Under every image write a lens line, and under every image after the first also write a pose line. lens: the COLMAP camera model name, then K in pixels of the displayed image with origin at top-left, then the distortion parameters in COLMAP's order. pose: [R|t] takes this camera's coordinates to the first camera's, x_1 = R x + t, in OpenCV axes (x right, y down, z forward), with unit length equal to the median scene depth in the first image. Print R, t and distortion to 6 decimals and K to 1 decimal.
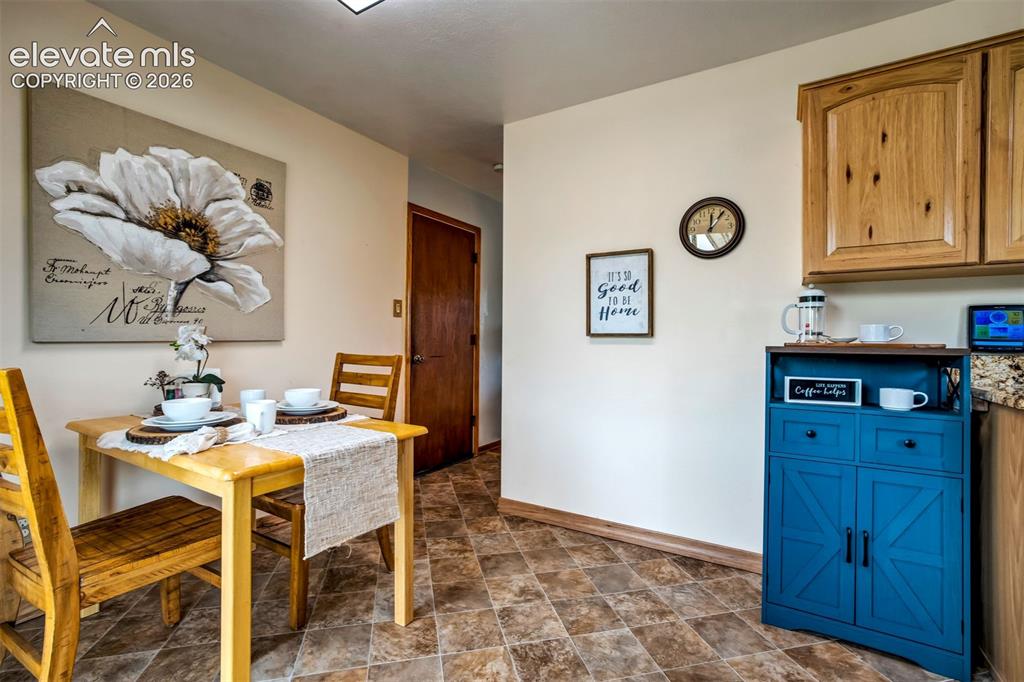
lens RADIAL K [[445.8, 0, 513.7], [0, 445.8, 340.0], [0, 0, 1]] dist [-0.011984, 0.000310]
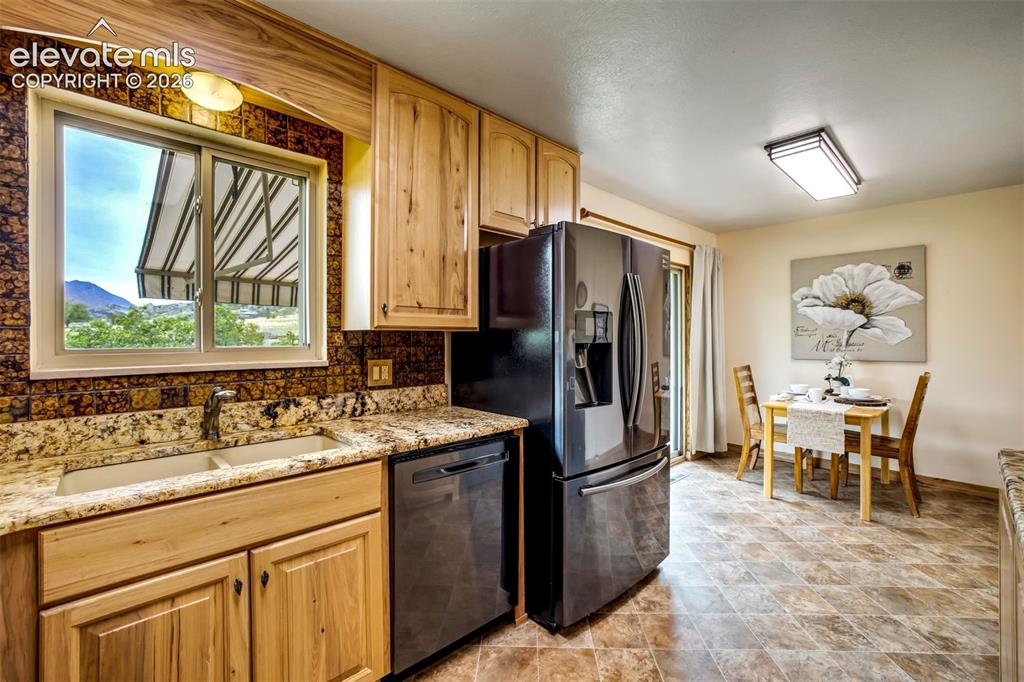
lens RADIAL K [[424.6, 0, 509.5], [0, 424.6, 346.9], [0, 0, 1]] dist [0.020424, 0.001509]
pose [[-0.289322, 0.003634, -0.957225, 1.642511], [-0.005402, 0.999971, 0.005429, -0.064055], [0.957217, 0.006741, -0.289294, 0.099229]]
